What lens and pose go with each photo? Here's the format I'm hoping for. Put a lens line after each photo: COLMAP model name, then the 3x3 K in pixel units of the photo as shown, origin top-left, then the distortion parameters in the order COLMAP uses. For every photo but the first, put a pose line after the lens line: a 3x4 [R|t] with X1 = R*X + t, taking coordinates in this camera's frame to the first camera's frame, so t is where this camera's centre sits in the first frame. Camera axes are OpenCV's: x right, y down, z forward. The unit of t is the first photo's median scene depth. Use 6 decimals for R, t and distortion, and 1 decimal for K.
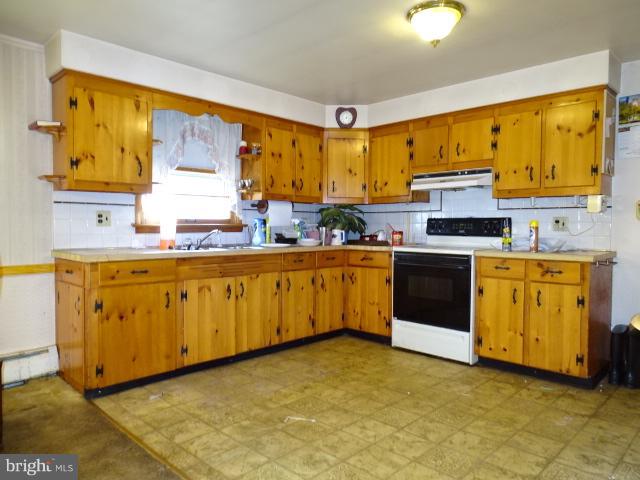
lens RADIAL K [[449.8, 0, 320.0], [0, 449.8, 240.0], [0, 0, 1]] dist [-0.006424, -0.002783]
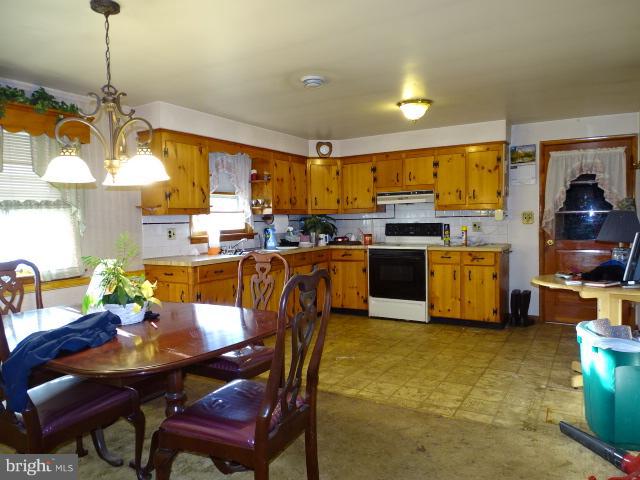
lens RADIAL K [[449.8, 0, 320.0], [0, 449.8, 240.0], [0, 0, 1]] dist [-0.006424, -0.002783]
pose [[0.974460, -0.036316, 0.221603, -0.315794], [0.033520, 0.999304, 0.016364, -0.032973], [-0.222043, -0.008518, 0.975000, -0.359928]]
